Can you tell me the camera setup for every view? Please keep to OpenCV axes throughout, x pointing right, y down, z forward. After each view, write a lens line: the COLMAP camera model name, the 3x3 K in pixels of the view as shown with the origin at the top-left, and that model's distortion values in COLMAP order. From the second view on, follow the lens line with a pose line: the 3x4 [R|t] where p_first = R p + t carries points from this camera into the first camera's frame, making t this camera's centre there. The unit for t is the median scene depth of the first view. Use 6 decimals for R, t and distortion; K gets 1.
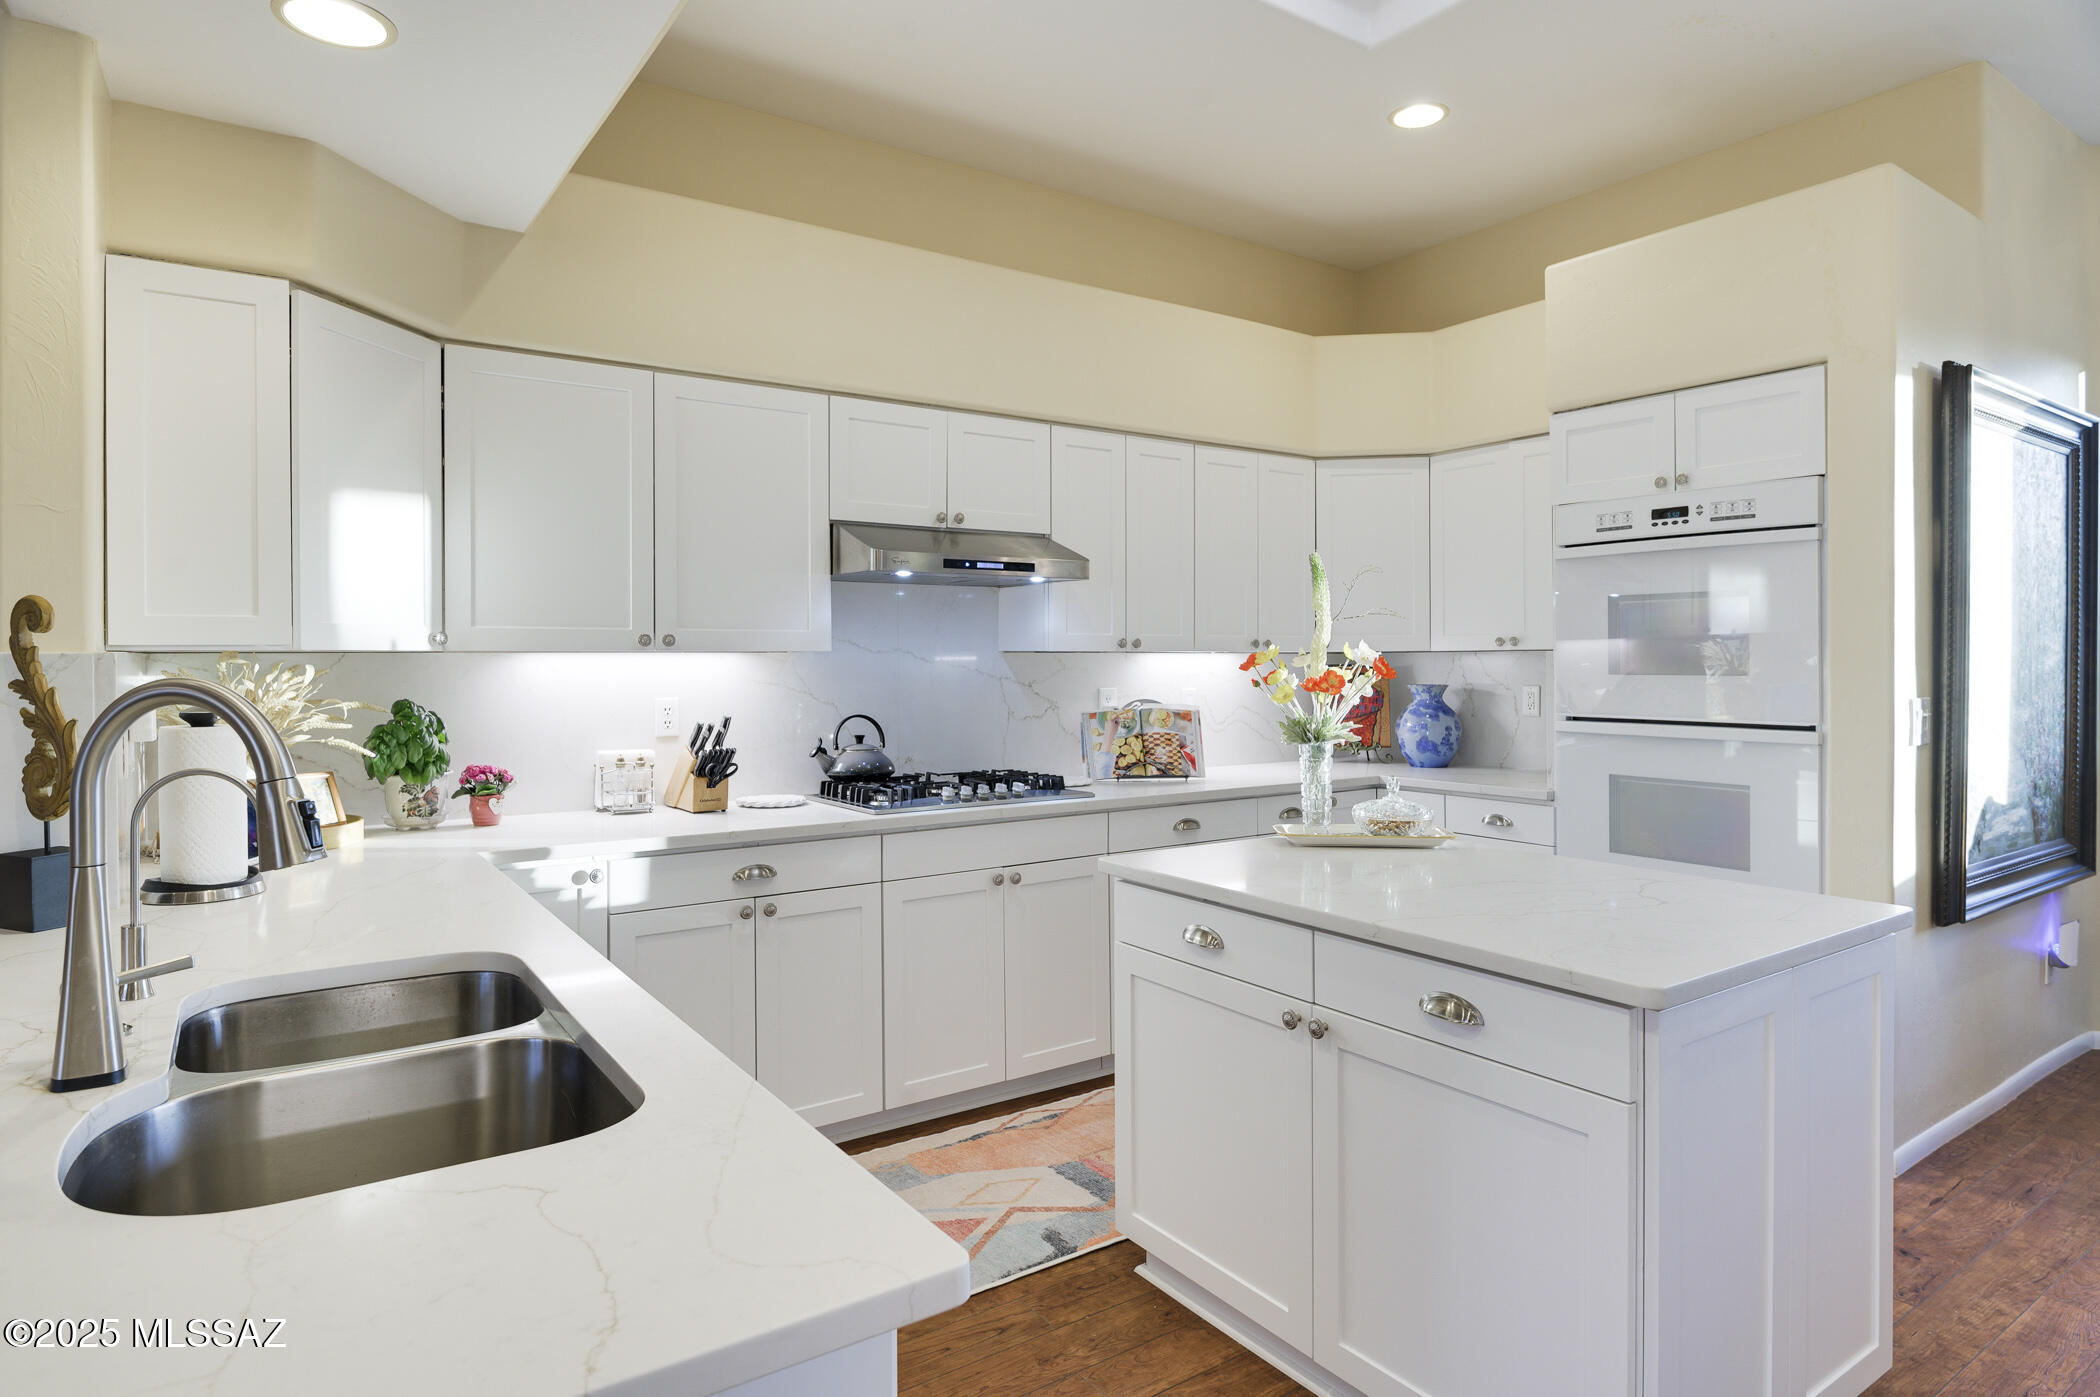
lens RADIAL K [[1141.4, 0, 1051.9], [0, 1141.4, 675.2], [0, 0, 1]] dist [-0.002406, -0.014090]
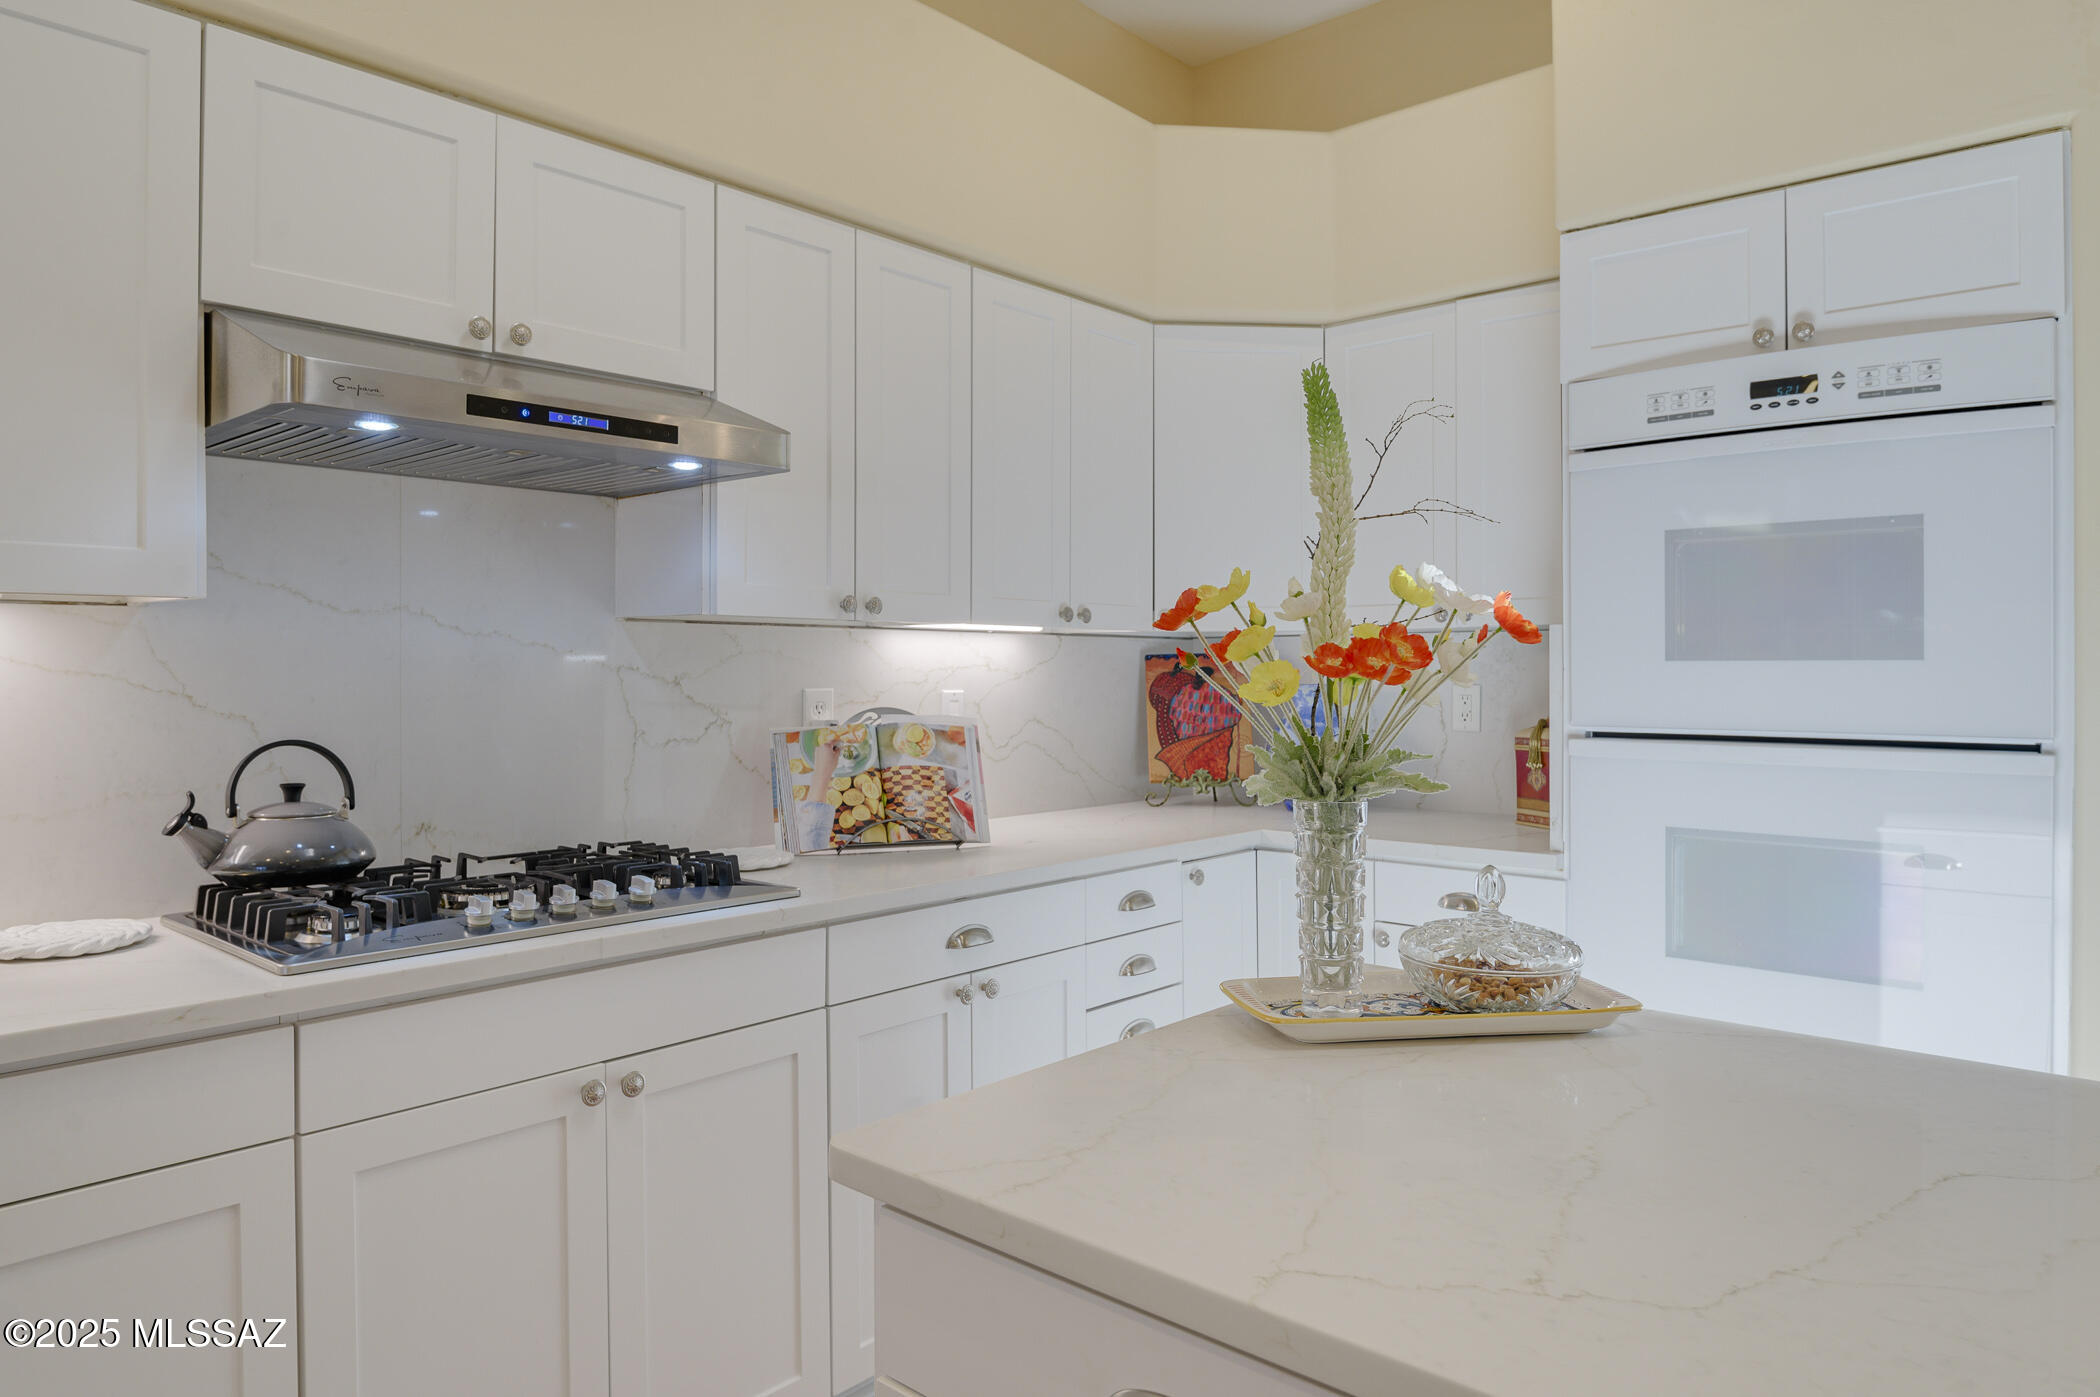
lens RADIAL K [[1307.3, 0, 1041.8], [0, 1307.3, 671.4], [0, 0, 1]] dist [-0.020865, -0.004265]
pose [[0.971576, 0.001557, 0.236723, 0.003869], [0.001664, 0.999909, -0.013406, 0.014544], [-0.236723, 0.013419, 0.971485, 0.419657]]
